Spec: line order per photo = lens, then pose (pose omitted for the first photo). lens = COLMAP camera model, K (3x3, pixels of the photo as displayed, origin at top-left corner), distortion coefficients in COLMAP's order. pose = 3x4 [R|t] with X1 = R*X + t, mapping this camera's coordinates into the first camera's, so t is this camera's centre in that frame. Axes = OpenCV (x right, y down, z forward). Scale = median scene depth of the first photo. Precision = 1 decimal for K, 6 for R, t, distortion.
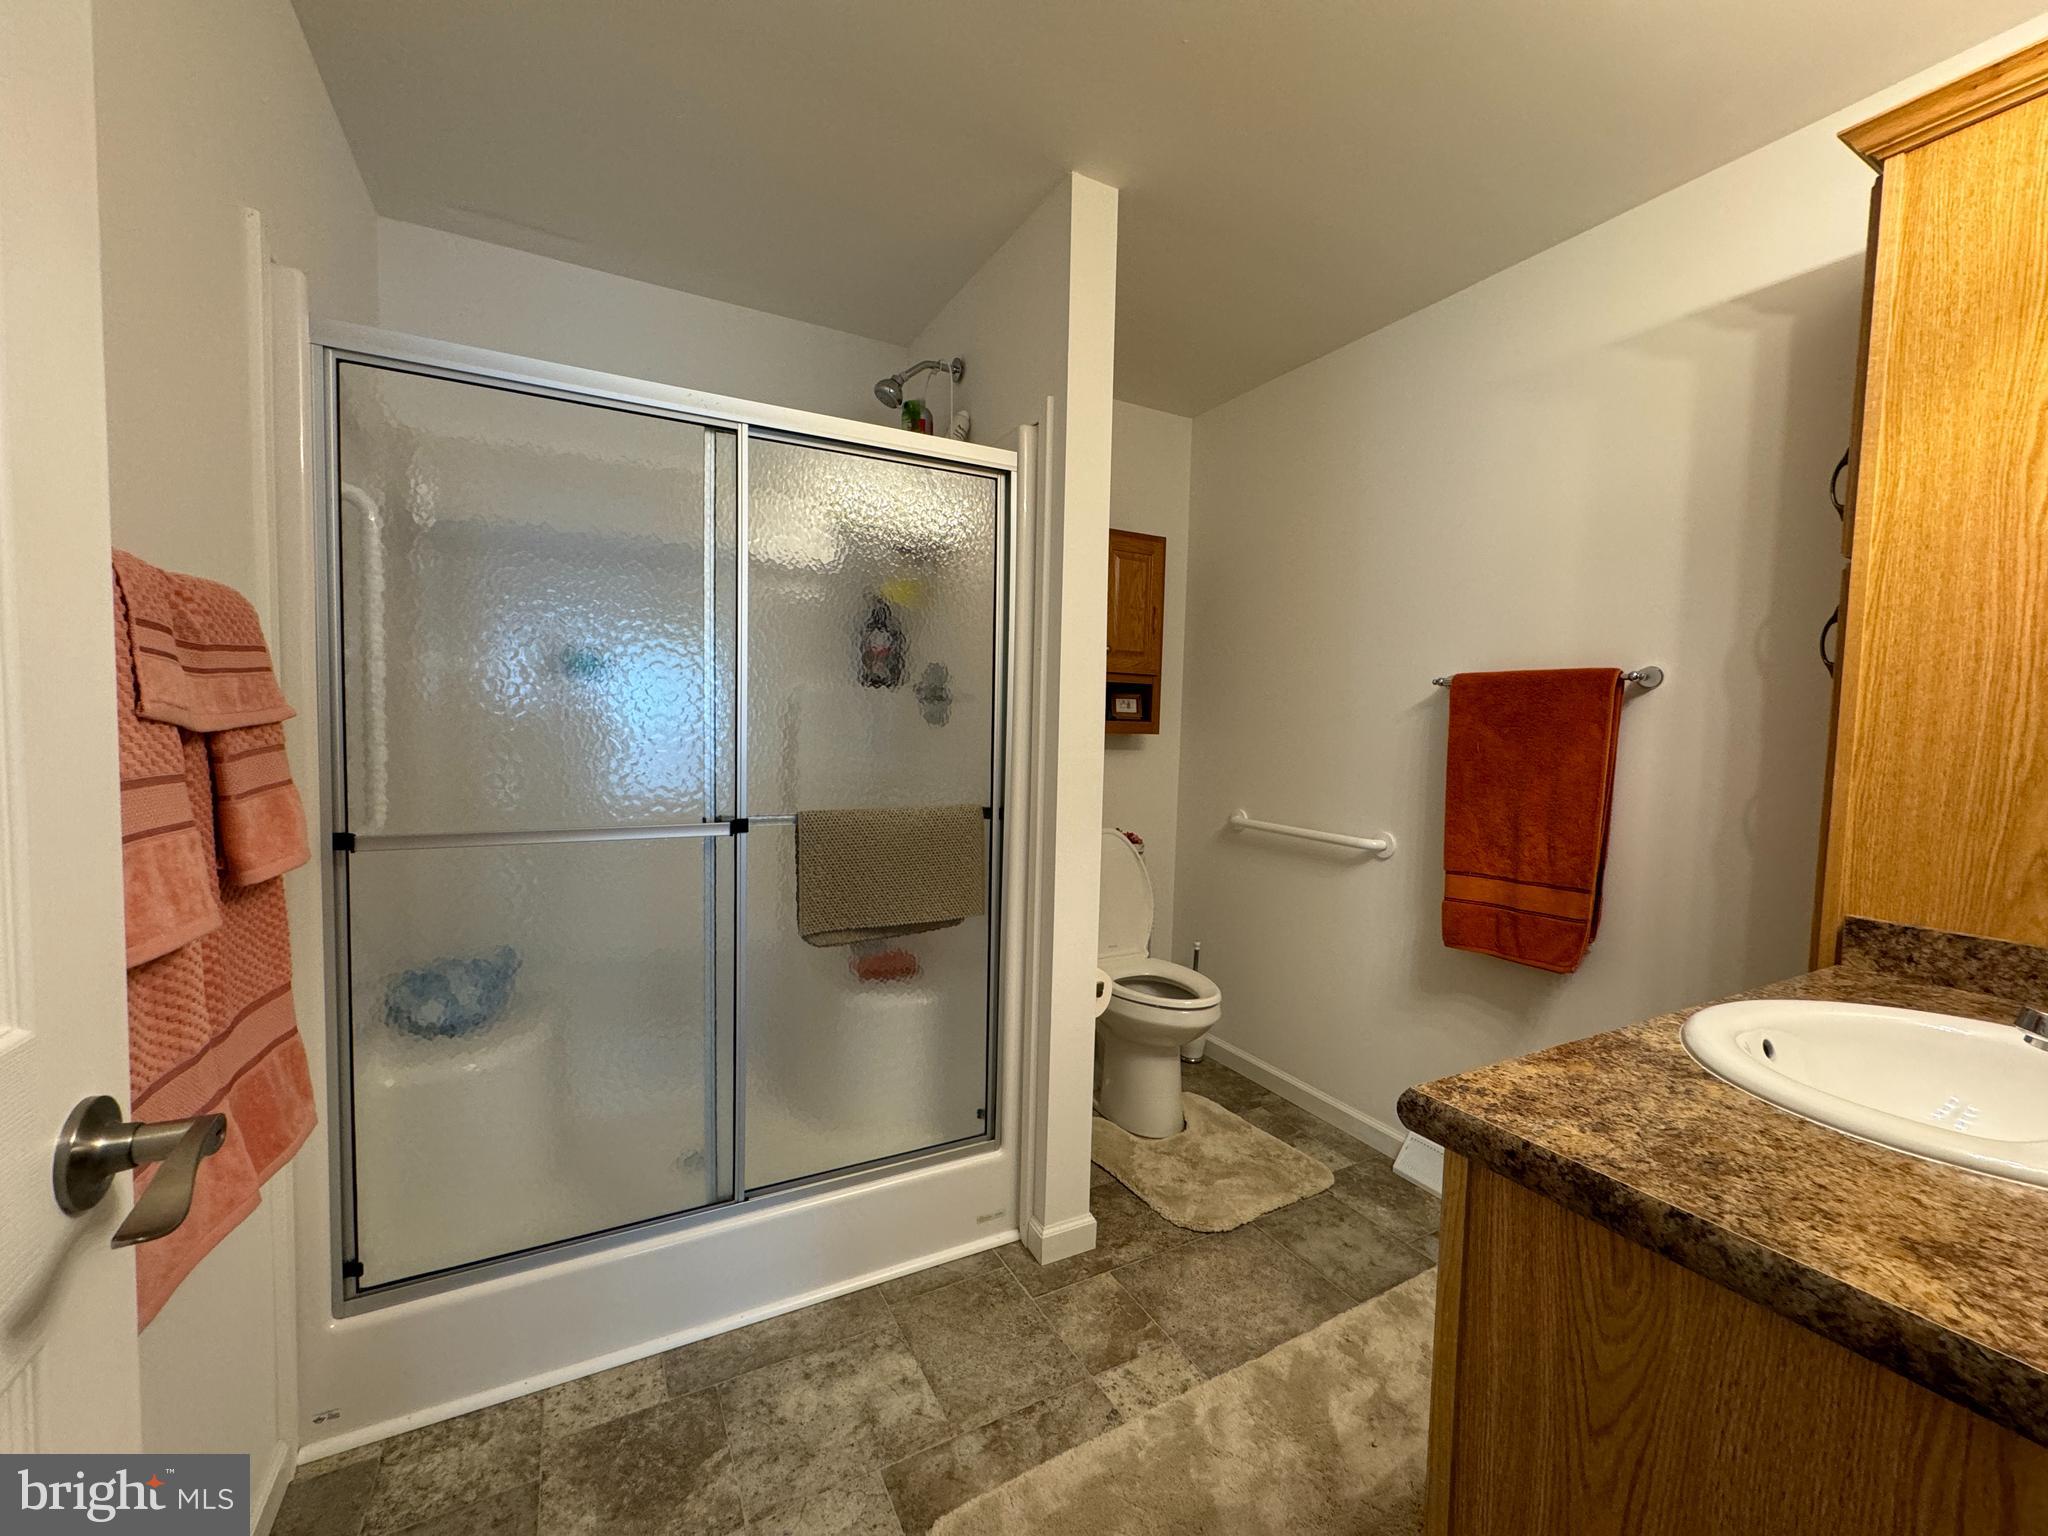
lens RADIAL K [[817.0, 0, 1019.9], [0, 817.0, 776.2], [0, 0, 1]] dist [0.002803, -0.001106]
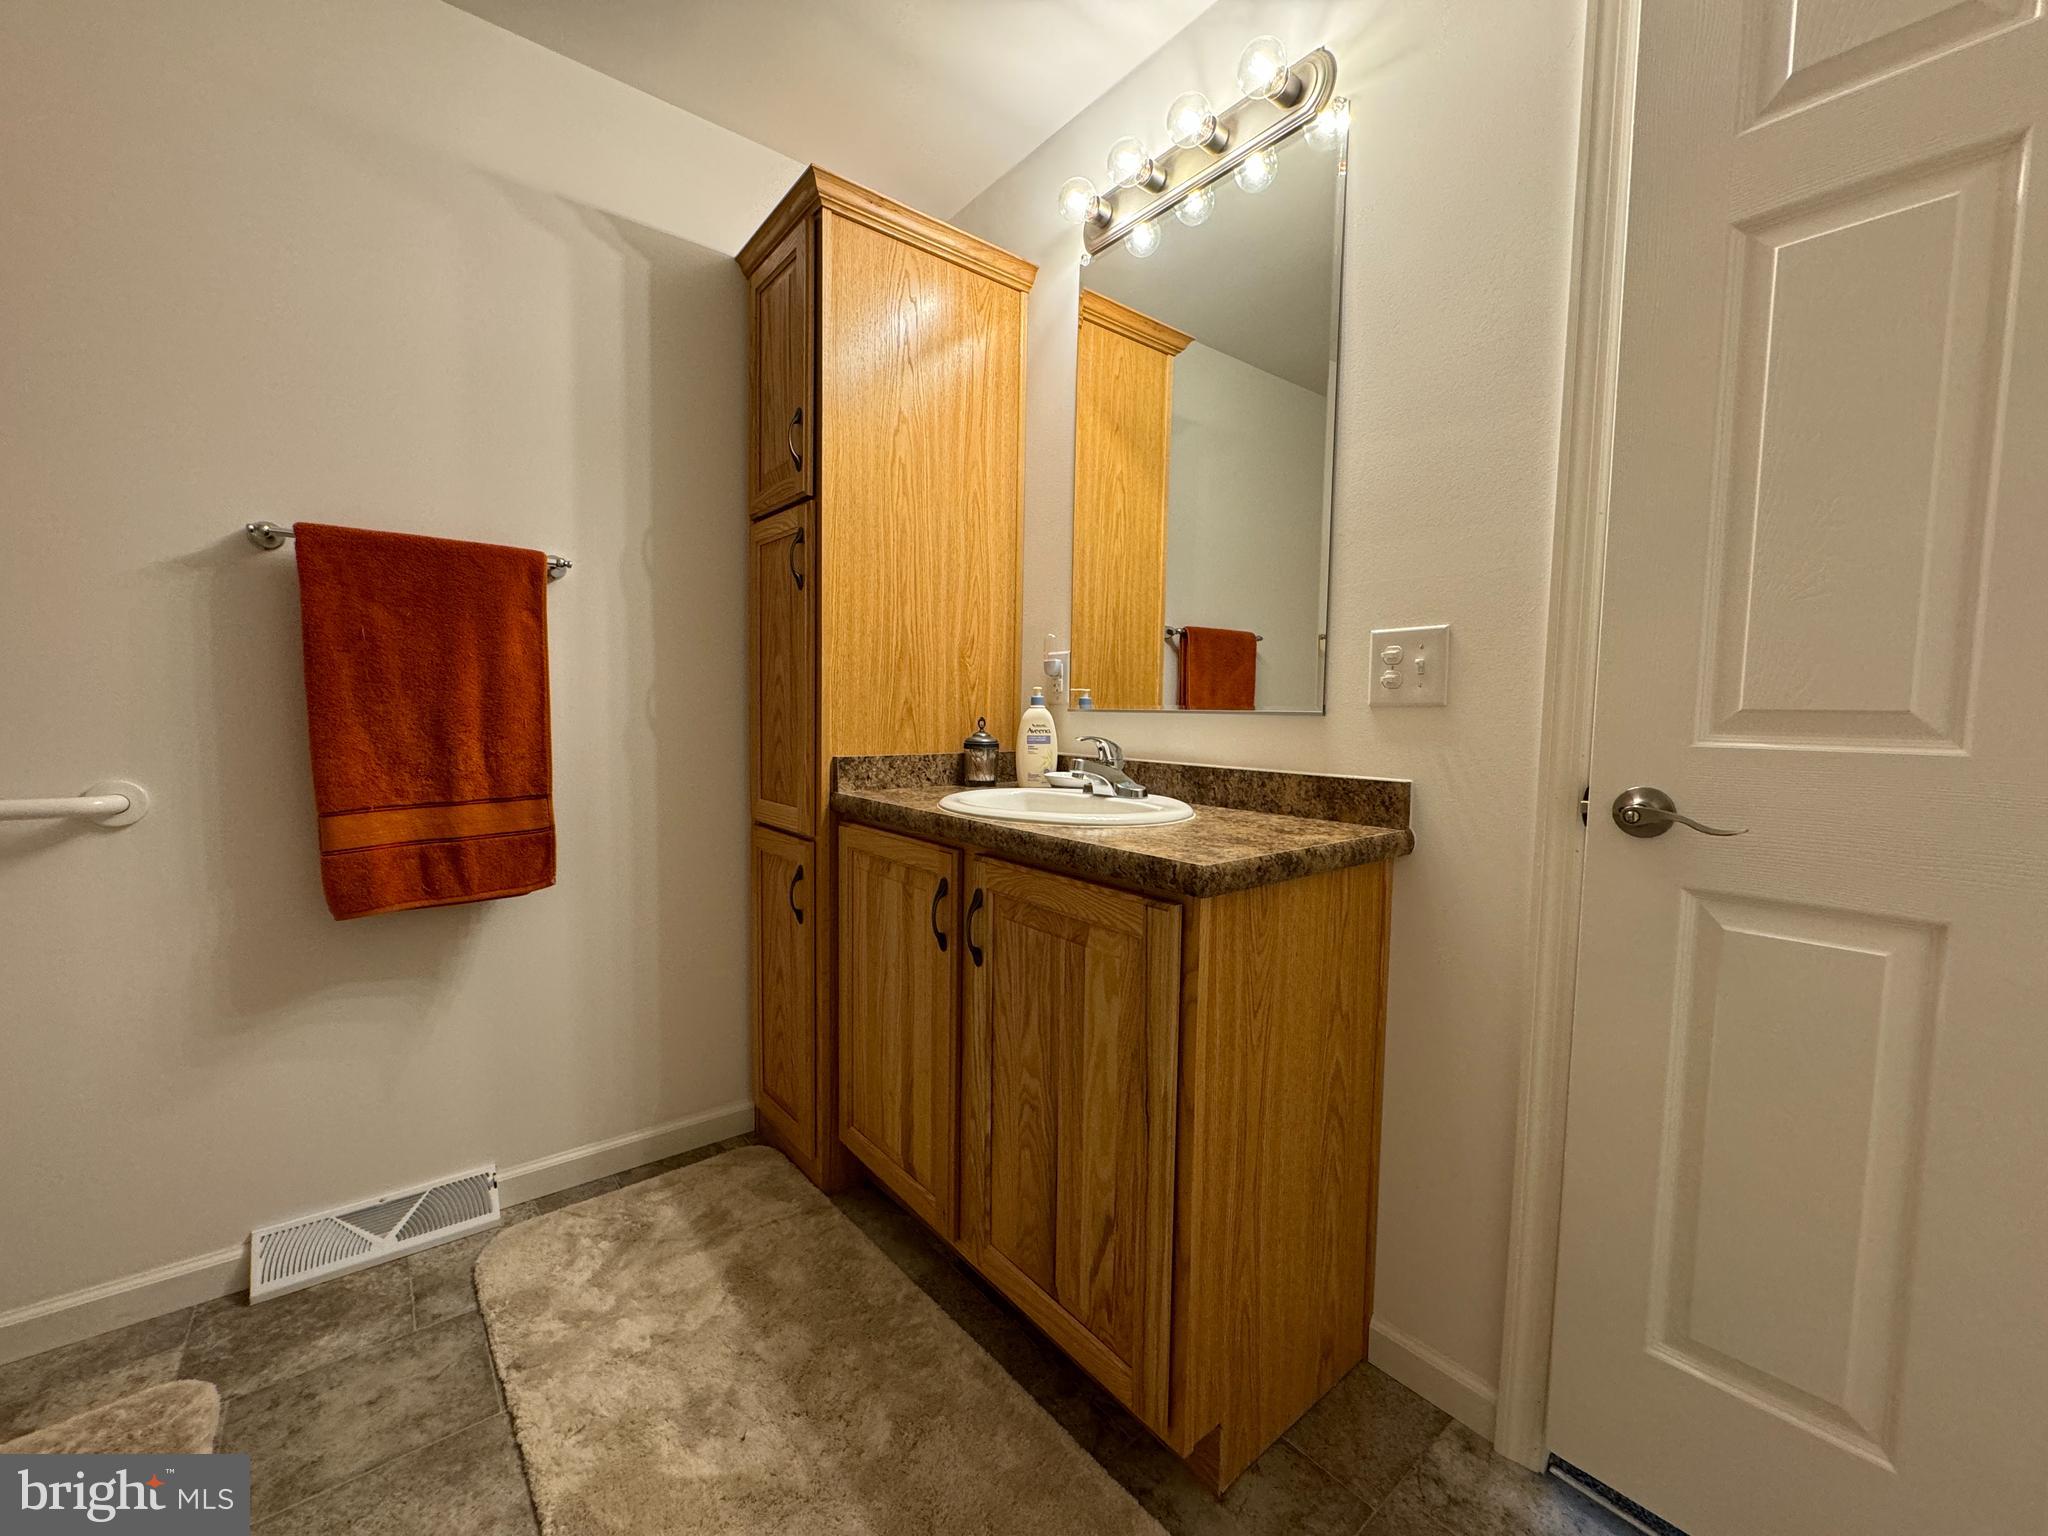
lens RADIAL K [[817.0, 0, 1037.7], [0, 817.0, 763.7], [0, 0, 1]] dist [0.002803, -0.001106]
pose [[-0.178078, -0.097520, 0.979172, -0.311884], [0.044698, 0.993248, 0.107051, 0.033656], [-0.983001, 0.062831, -0.172517, 0.646478]]
